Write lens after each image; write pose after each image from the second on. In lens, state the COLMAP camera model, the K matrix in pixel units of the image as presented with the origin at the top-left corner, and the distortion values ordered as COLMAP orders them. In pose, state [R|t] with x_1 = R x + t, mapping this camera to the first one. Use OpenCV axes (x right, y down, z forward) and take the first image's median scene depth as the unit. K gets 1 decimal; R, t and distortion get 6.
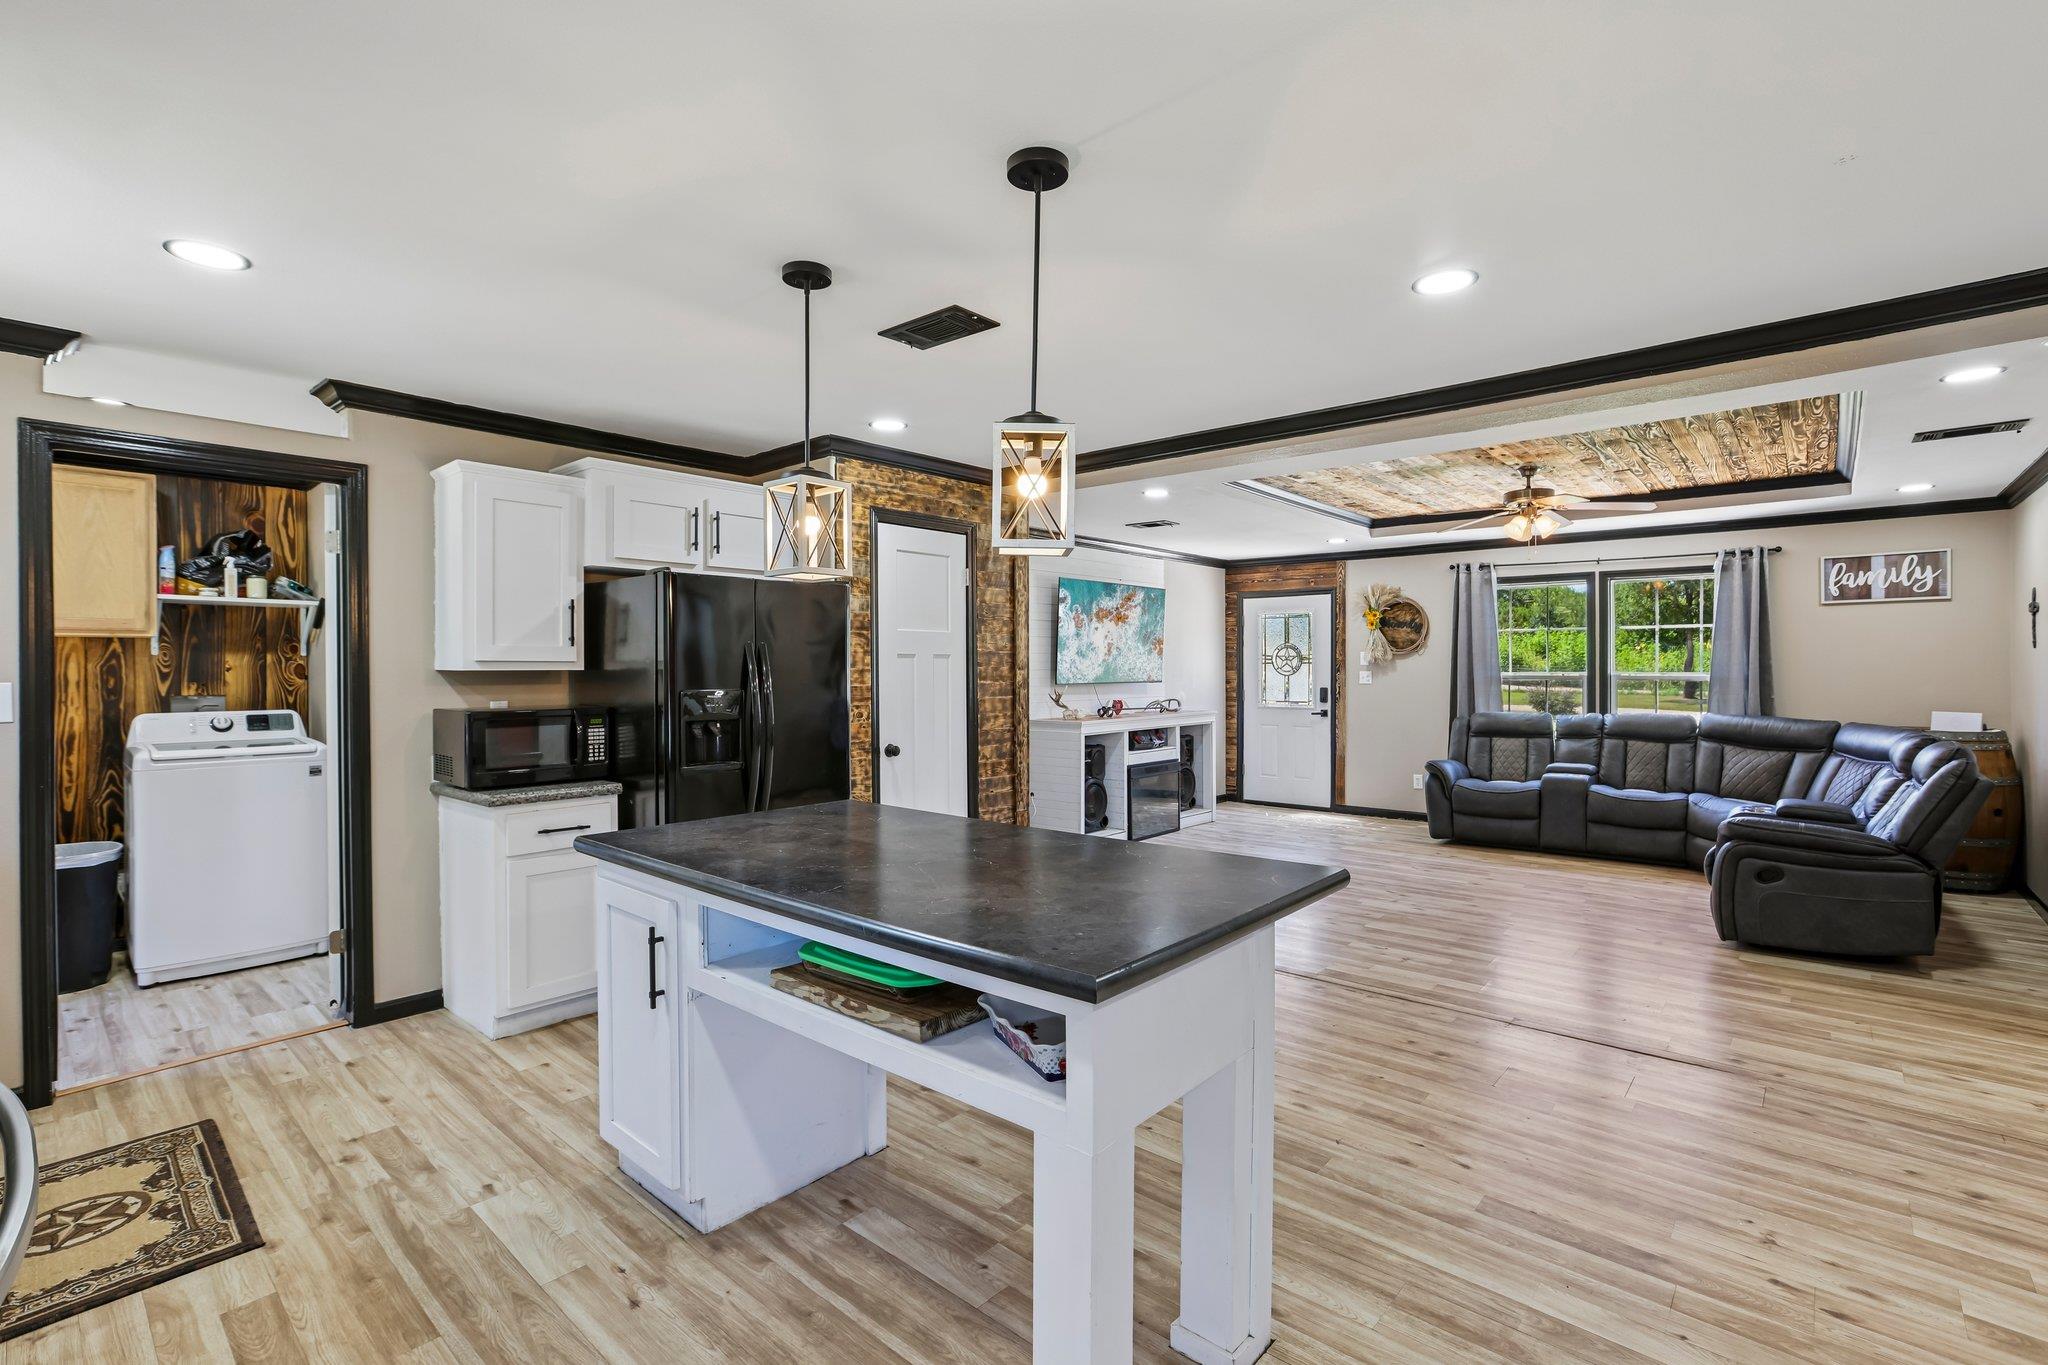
lens RADIAL K [[923.2, 0, 1023.3], [0, 923.2, 678.0], [0, 0, 1]] dist [-0.009614, 0.005960]
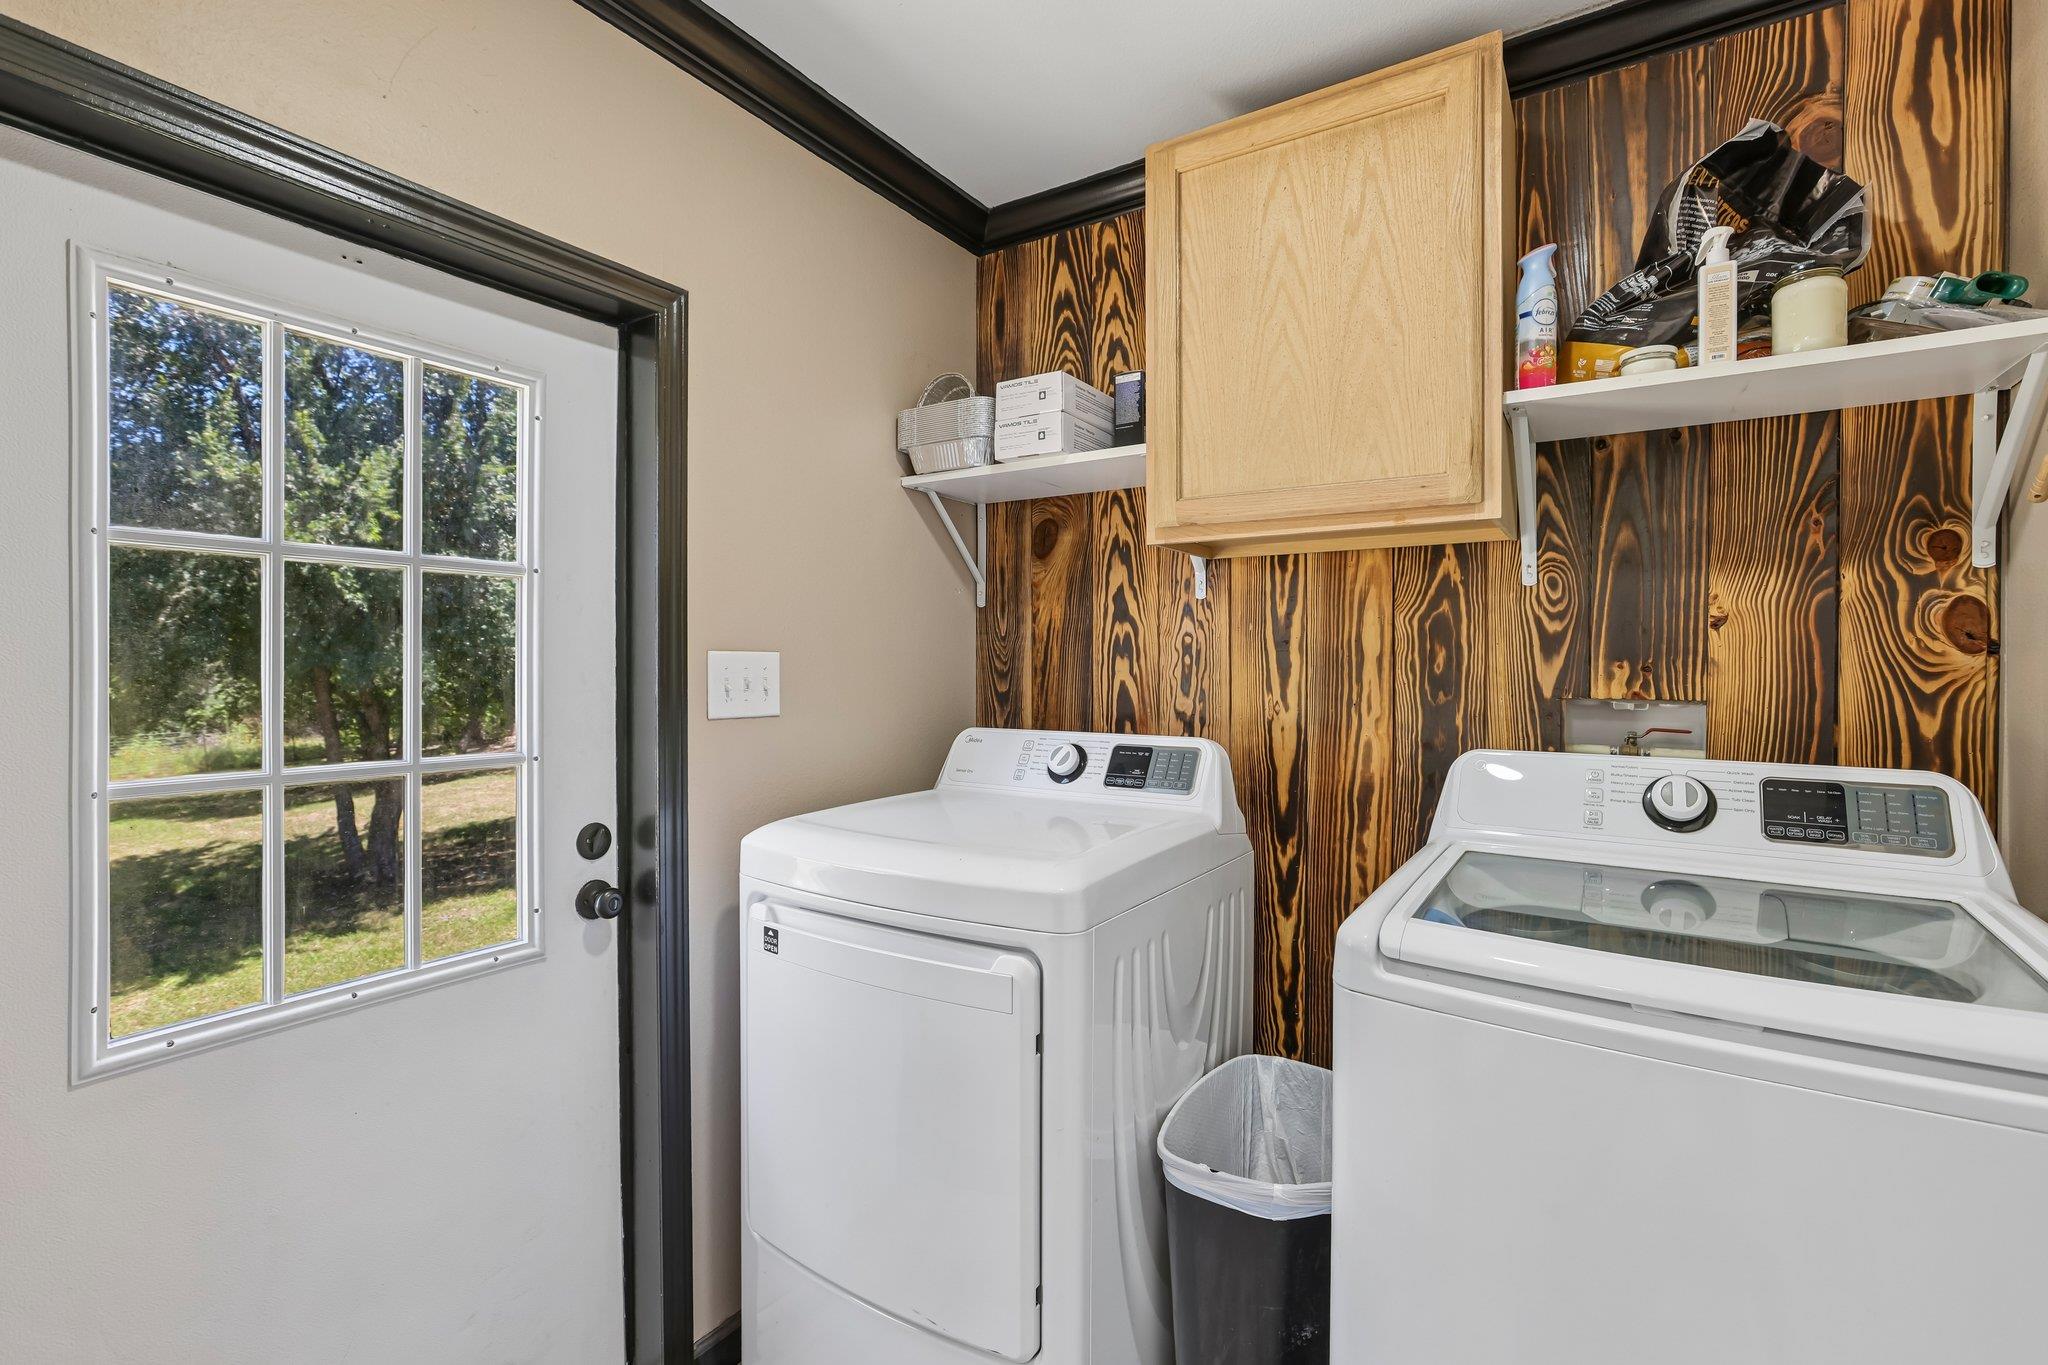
lens RADIAL K [[923.2, 0, 1032.1], [0, 923.2, 665.1], [0, 0, 1]] dist [-0.009614, 0.005960]
pose [[0.152937, 0.006424, -0.988215, -0.620515], [-0.011895, 0.999918, 0.004659, 0.007534], [0.988164, 0.011042, 0.153001, 0.759281]]
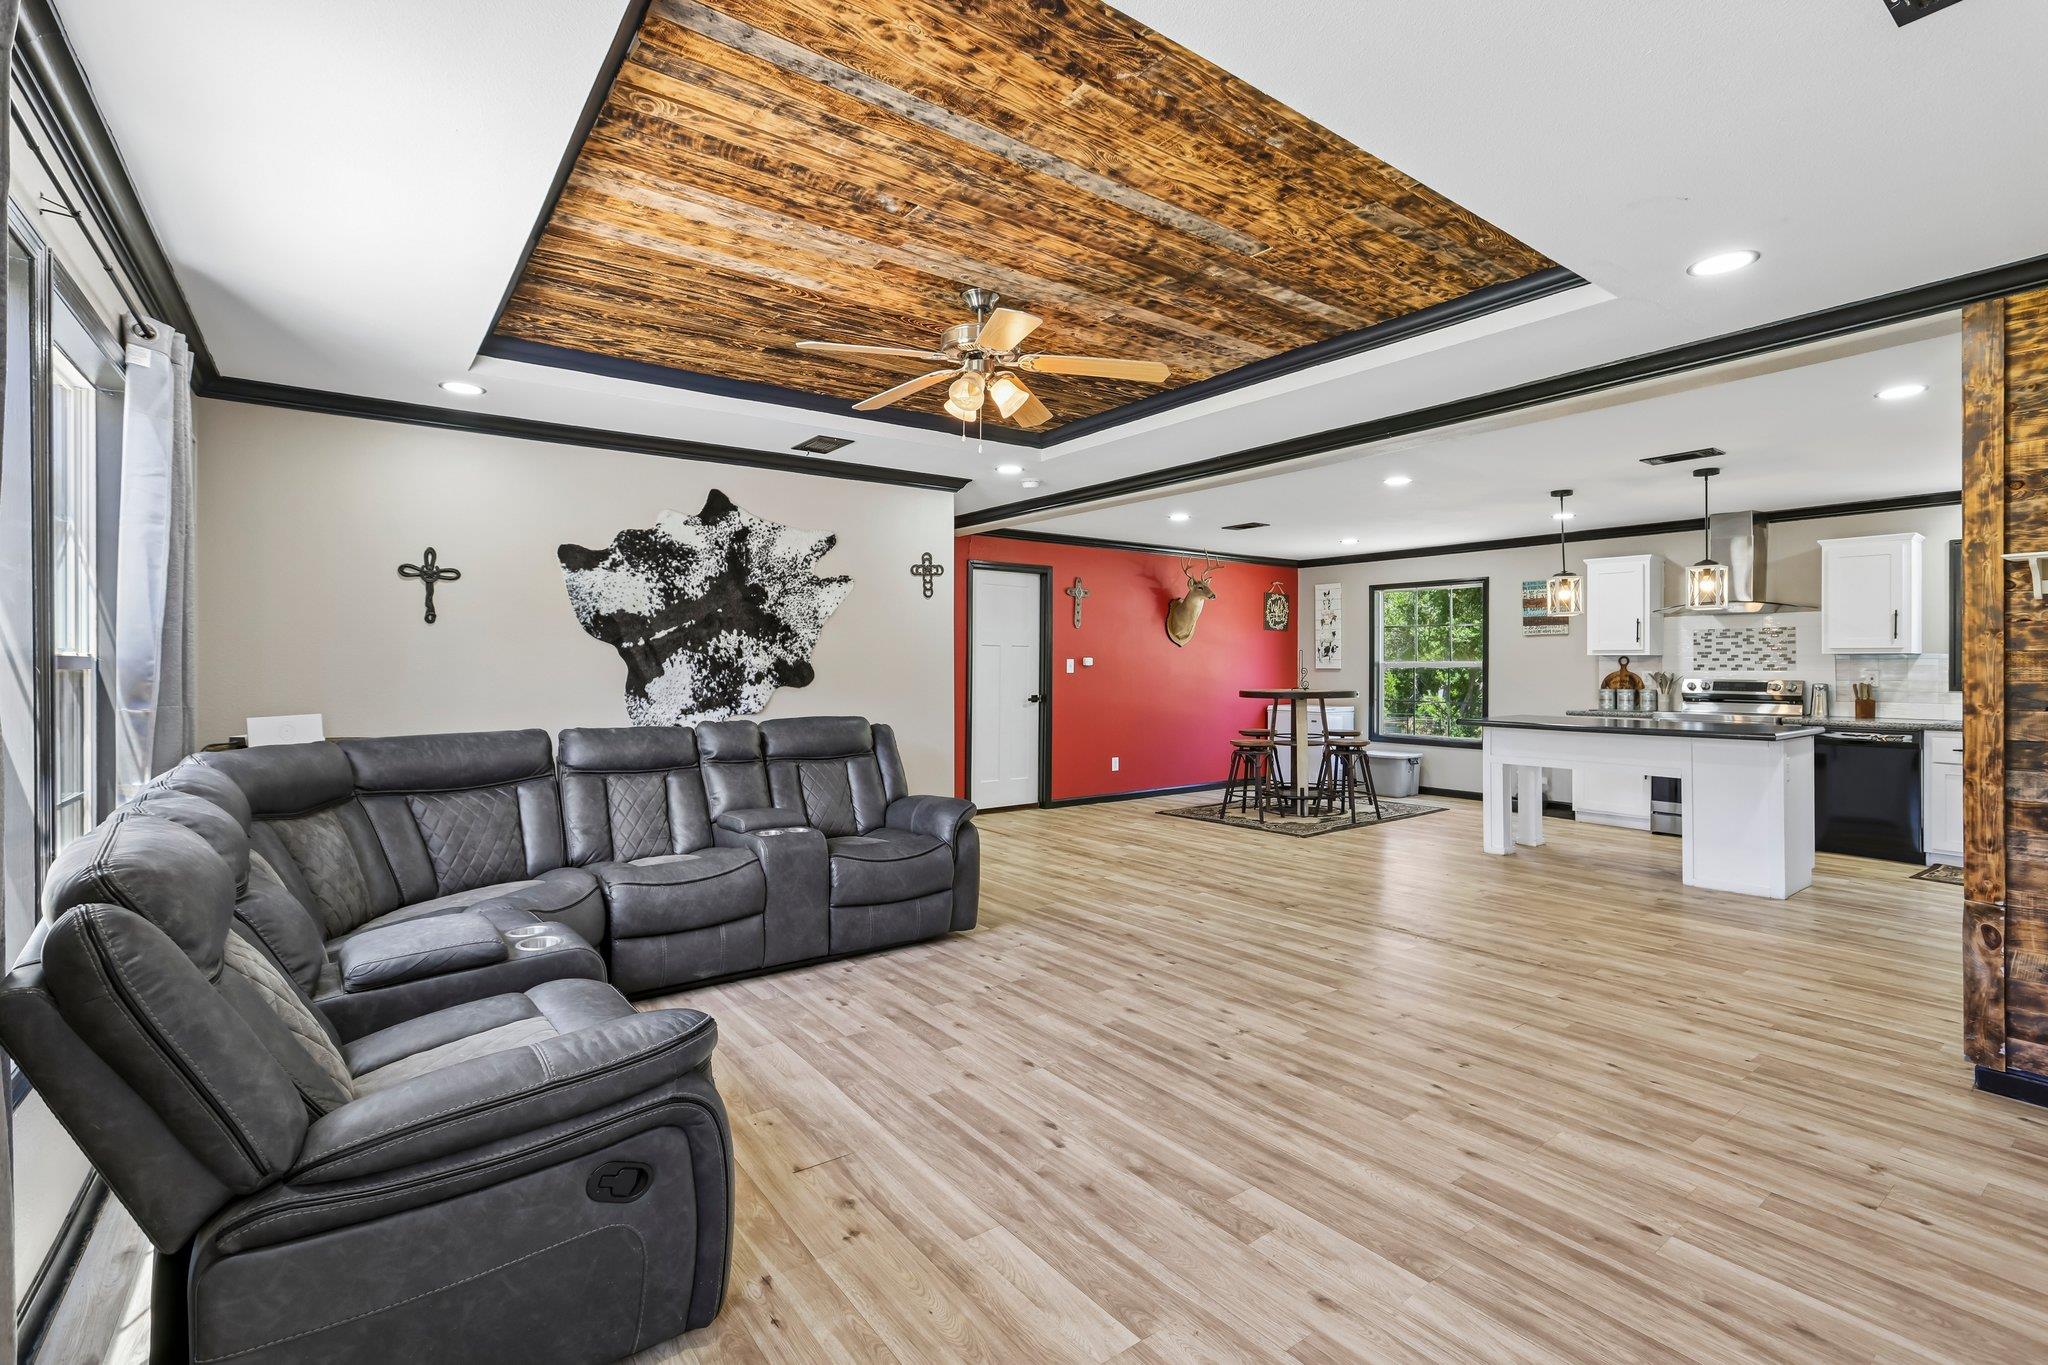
lens RADIAL K [[923.2, 0, 1035.2], [0, 923.2, 665.4], [0, 0, 1]] dist [-0.009614, 0.005960]
pose [[-0.980248, 0.002089, 0.197763, 0.508445], [0.003914, 0.999953, 0.008838, 0.000626], [-0.197735, 0.009437, -0.980210, 1.953941]]
